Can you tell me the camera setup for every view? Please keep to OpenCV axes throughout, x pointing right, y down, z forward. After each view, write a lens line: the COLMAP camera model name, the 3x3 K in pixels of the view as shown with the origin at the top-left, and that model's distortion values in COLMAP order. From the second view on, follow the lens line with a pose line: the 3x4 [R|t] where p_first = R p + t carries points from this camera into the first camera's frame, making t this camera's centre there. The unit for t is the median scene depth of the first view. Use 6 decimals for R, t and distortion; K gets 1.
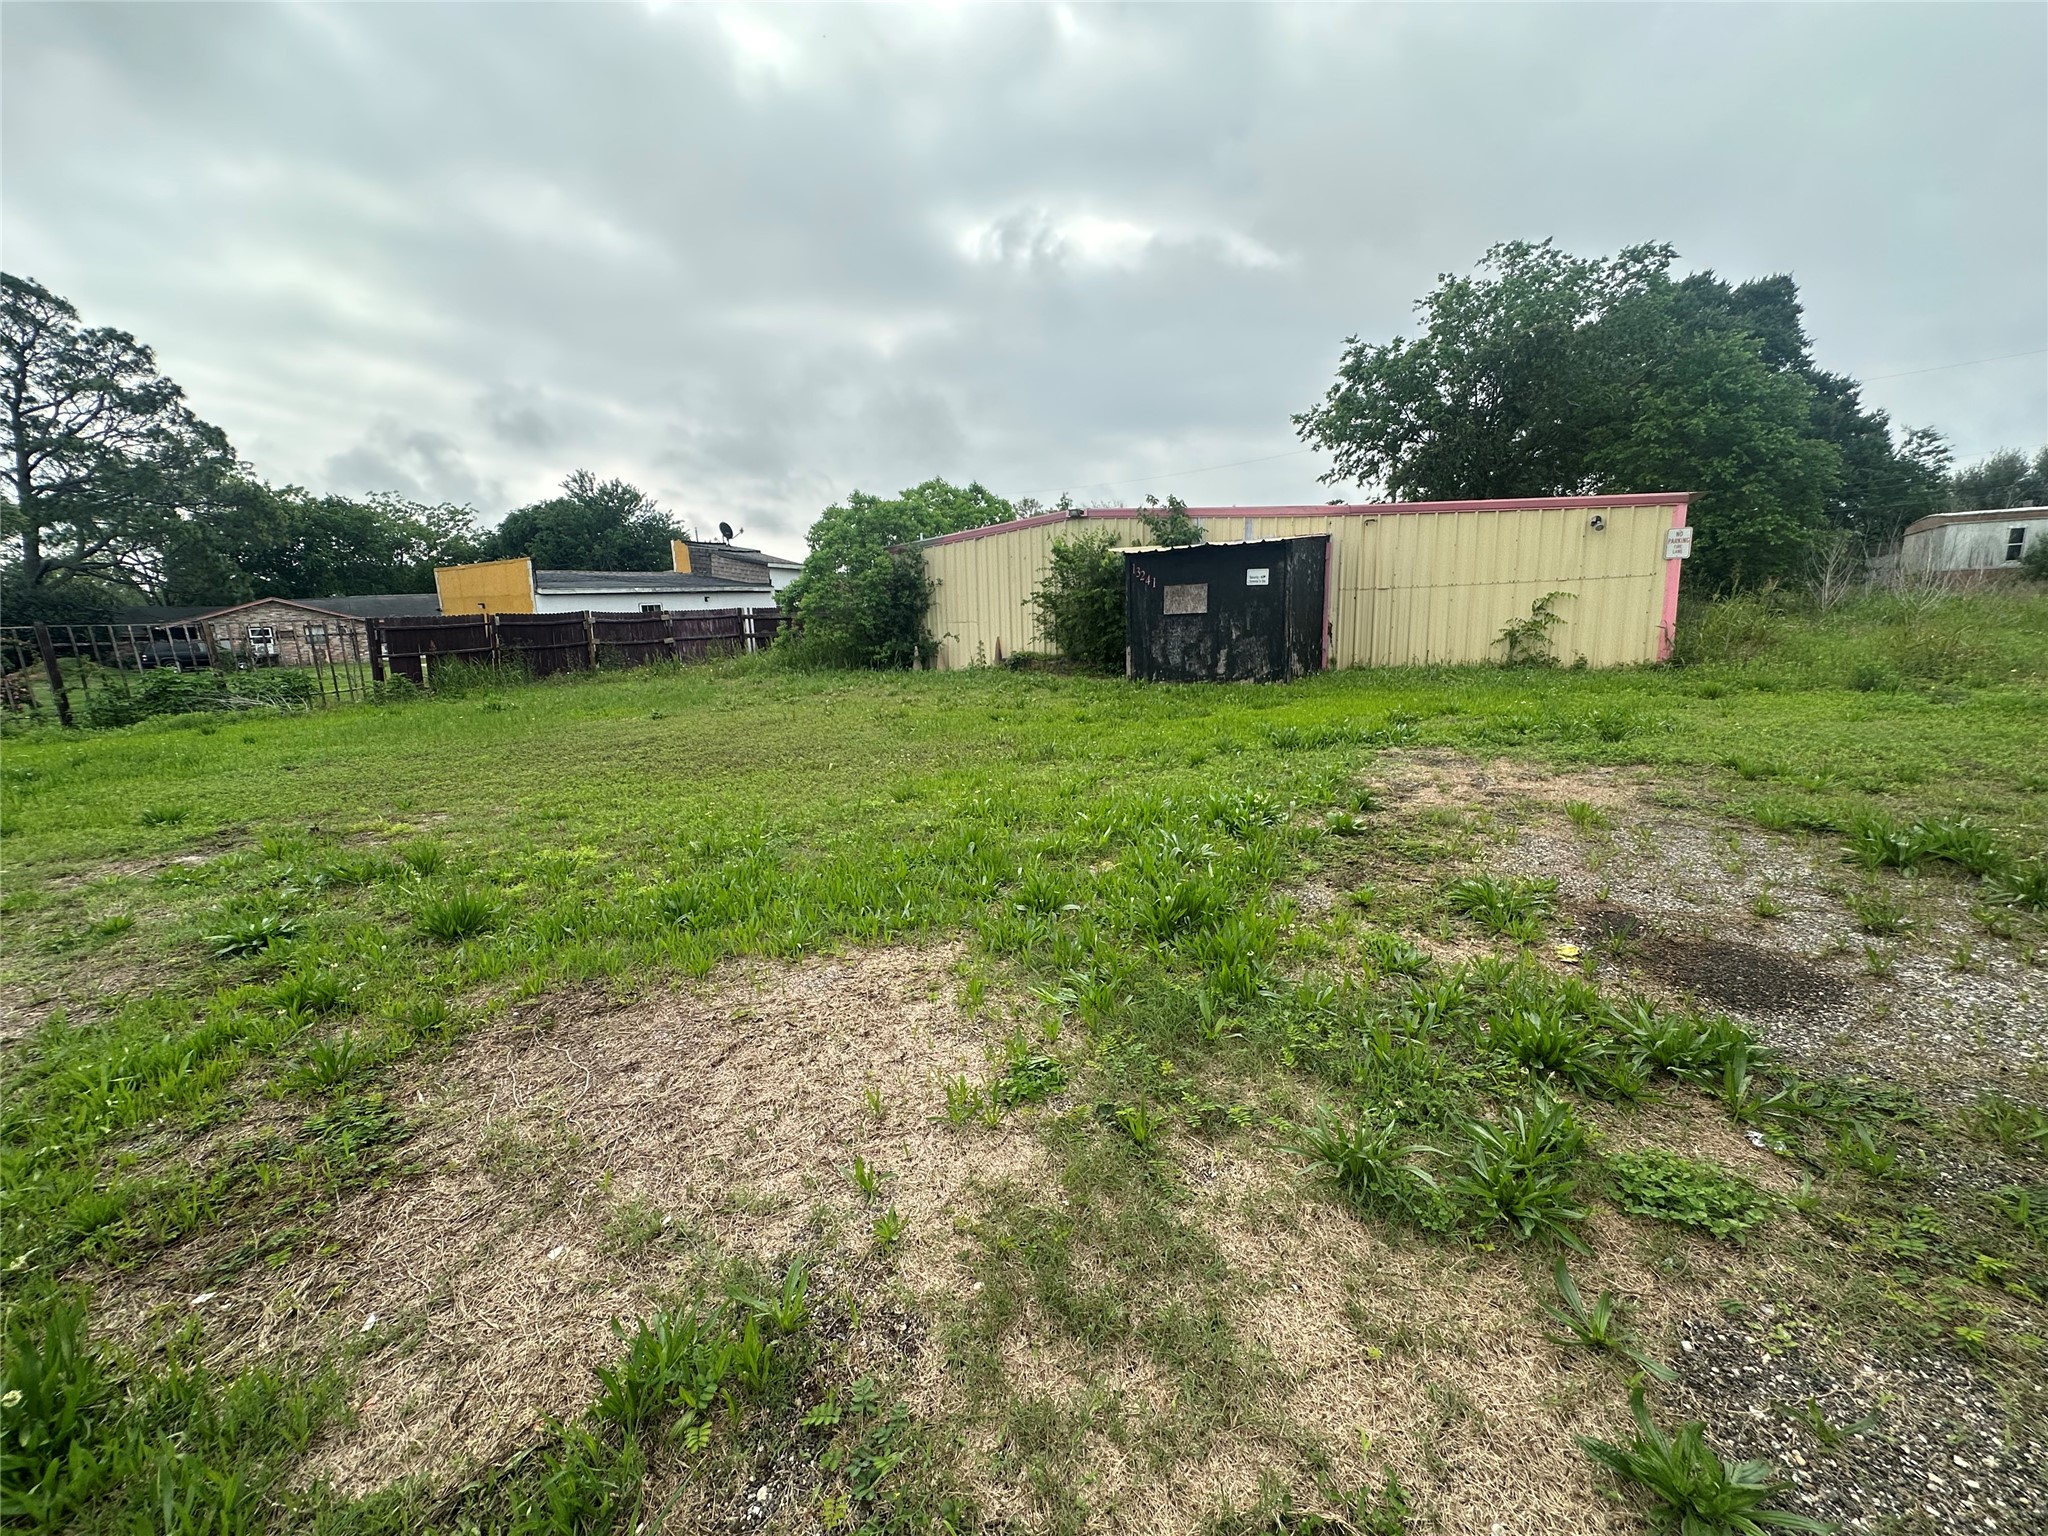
lens RADIAL K [[818.4, 0, 1024.0], [0, 818.4, 768.0], [0, 0, 1]] dist [-0.001802, 0.000010]
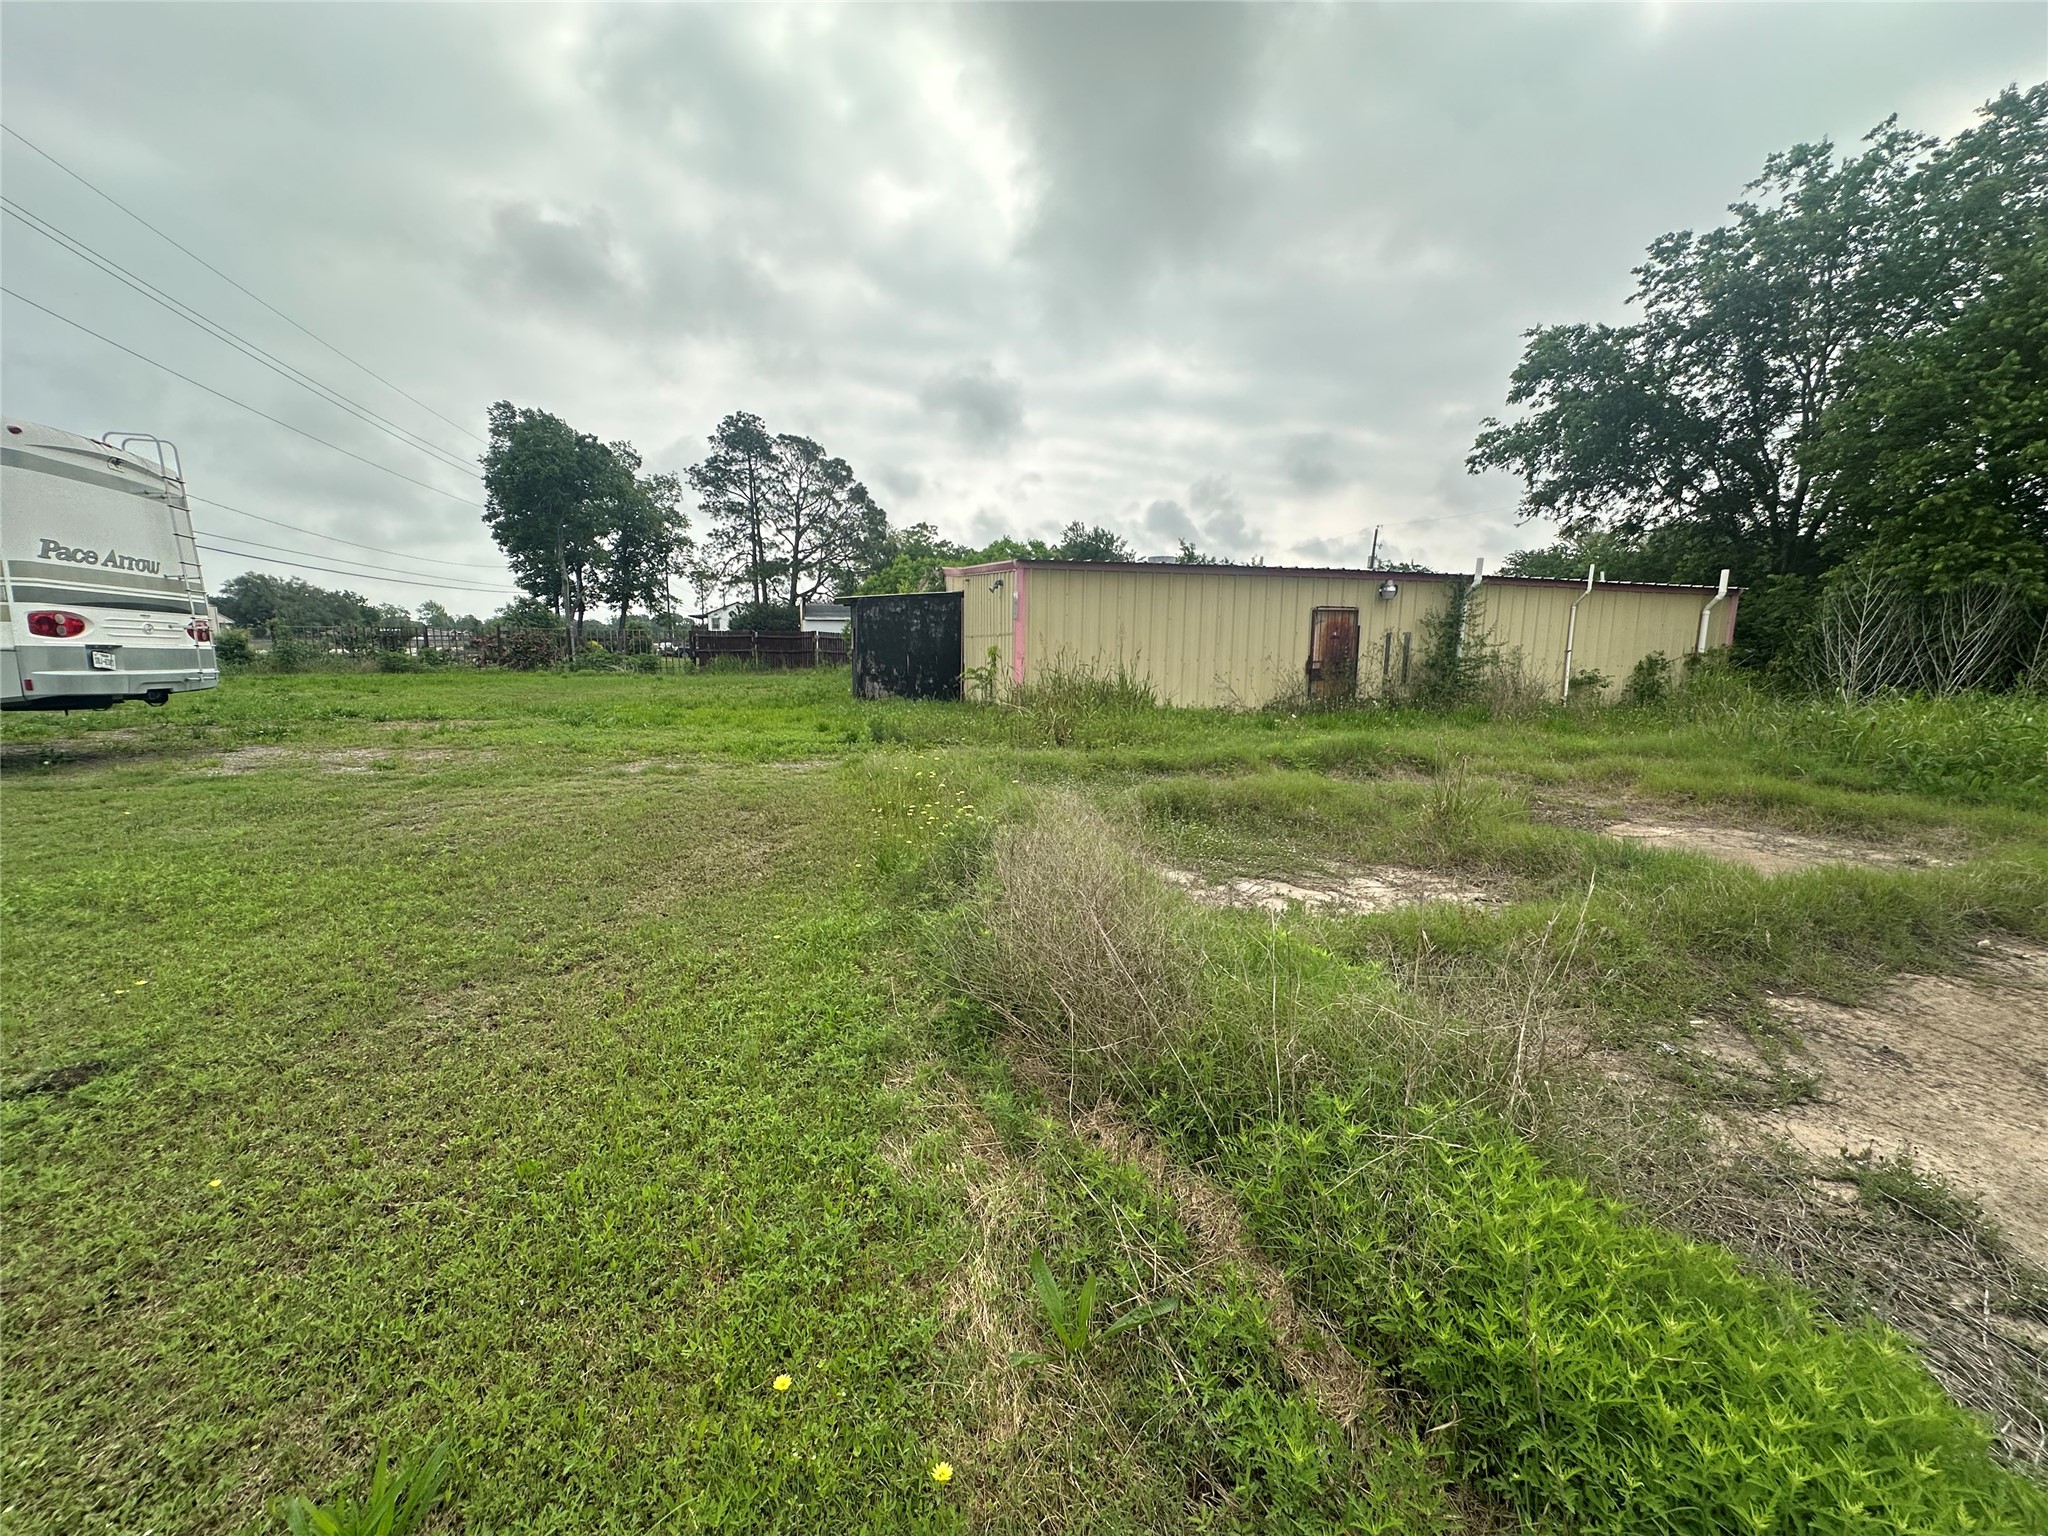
lens RADIAL K [[809.4, 0, 1020.2], [0, 809.4, 778.7], [0, 0, 1]] dist [-0.000138, 0.000911]
pose [[0.712782, 0.161693, -0.682494, 1.005915], [-0.170136, 0.983862, 0.055405, -0.069113], [0.680438, 0.076625, 0.728788, 0.146034]]
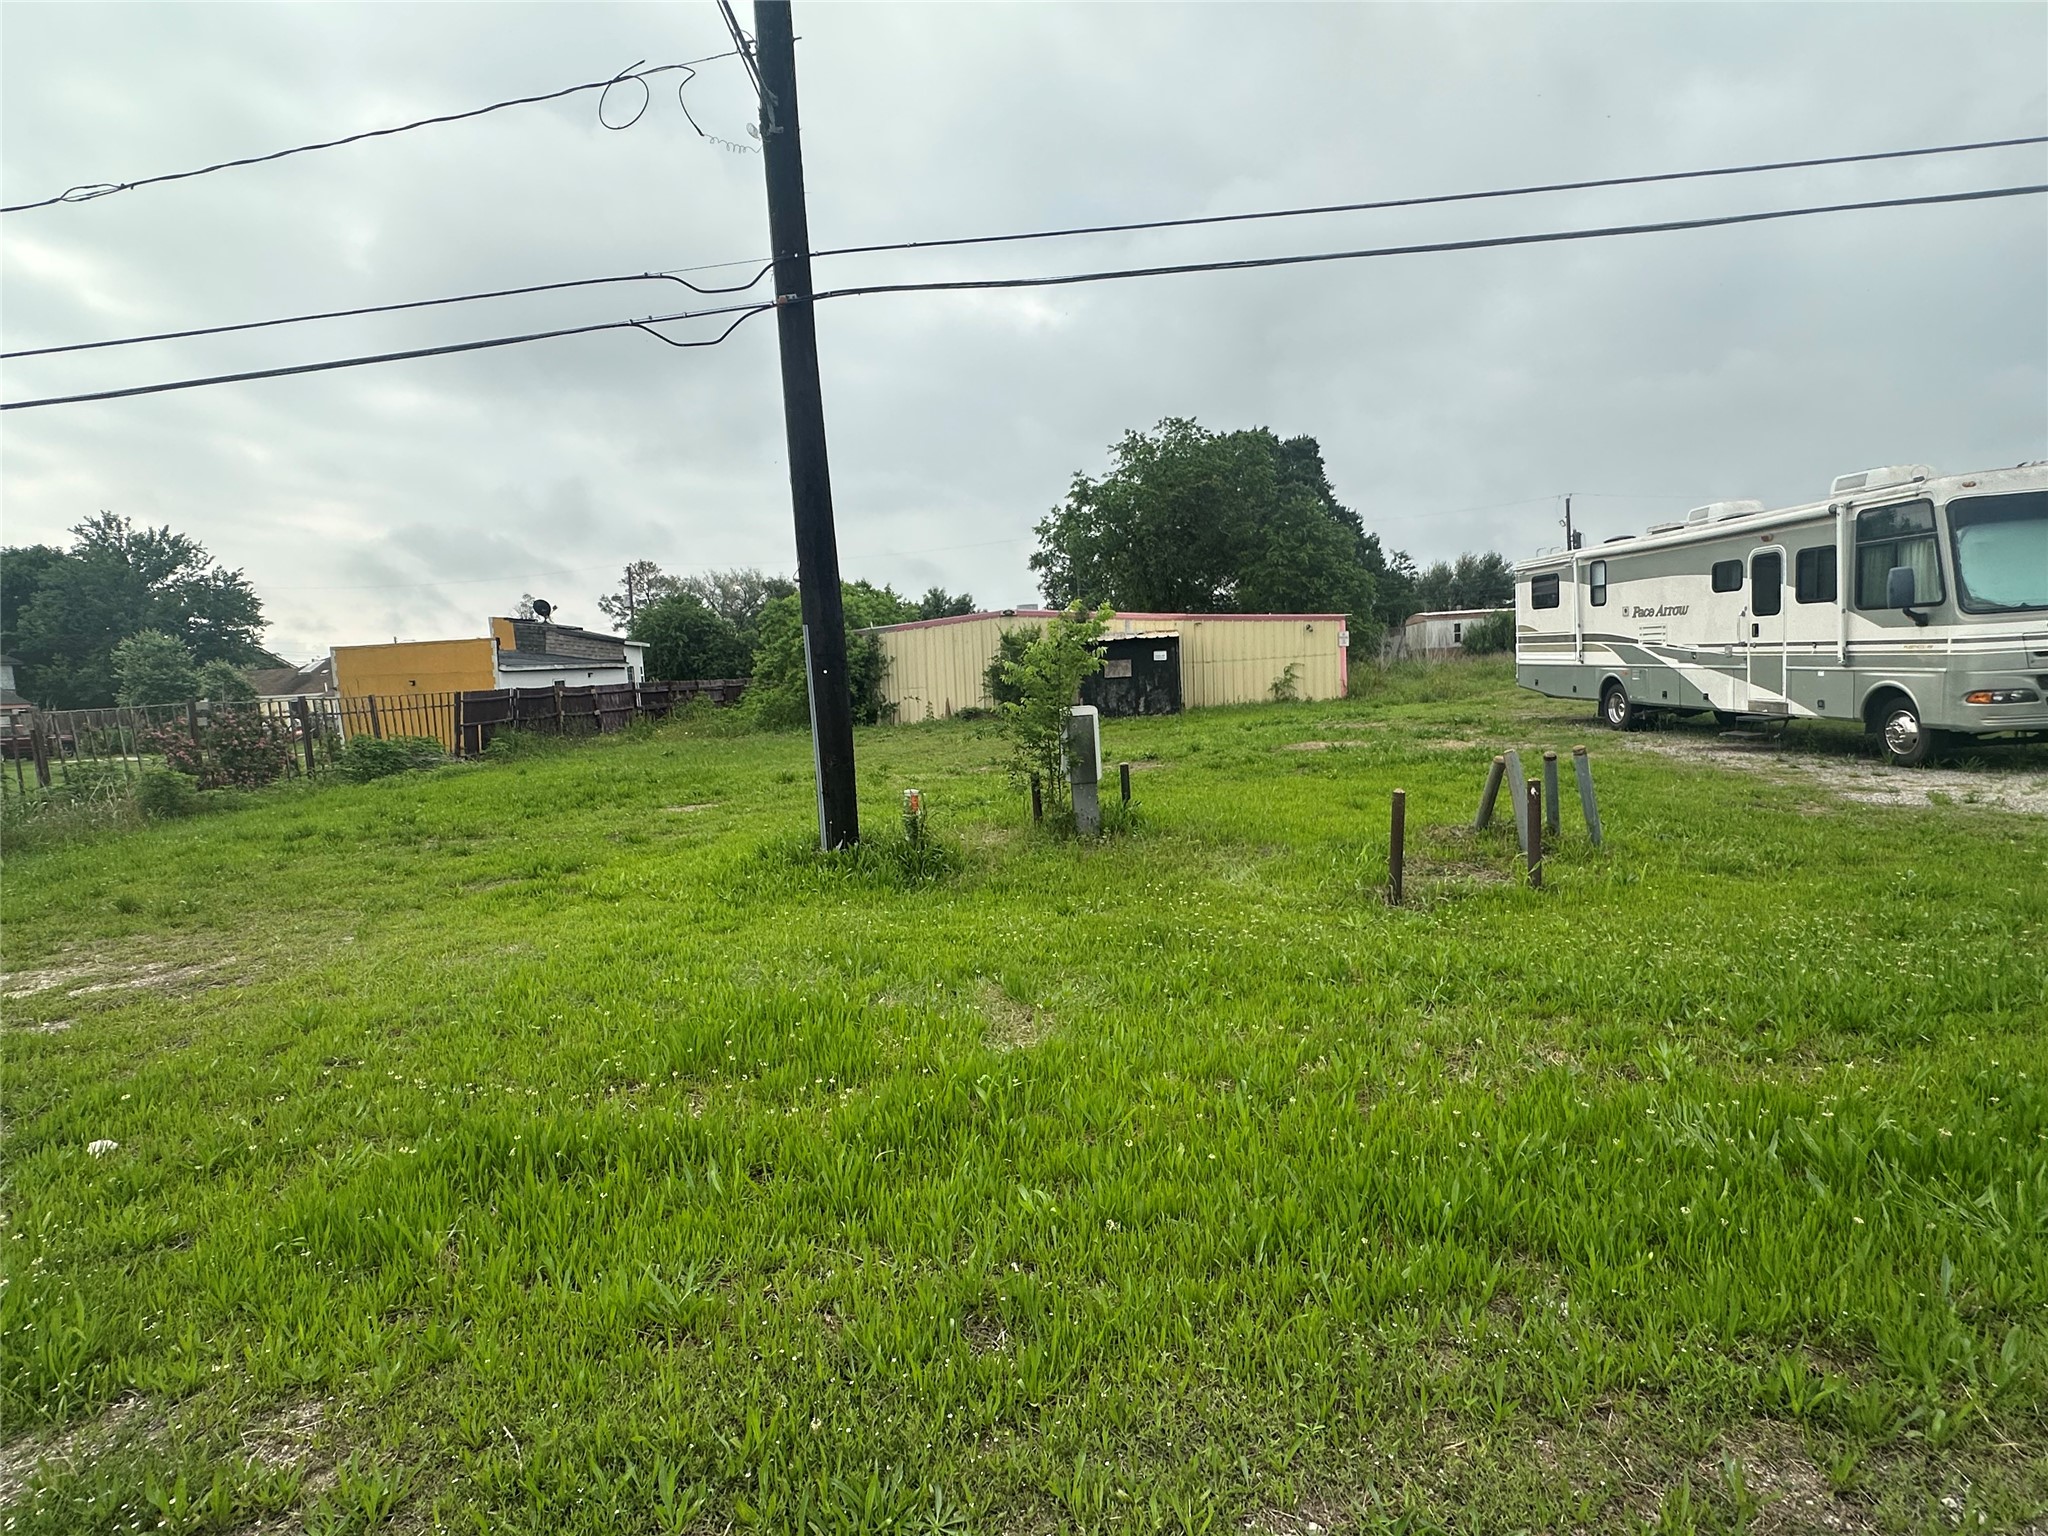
lens RADIAL K [[1022.5, 0, 1024.0], [0, 1022.5, 768.0], [0, 0, 1]] dist [-0.004423, -0.000351]
pose [[0.890859, -0.053222, 0.451151, -0.670794], [0.103006, 0.990912, -0.086502, 0.113325], [-0.442447, 0.123532, 0.888246, -0.542203]]
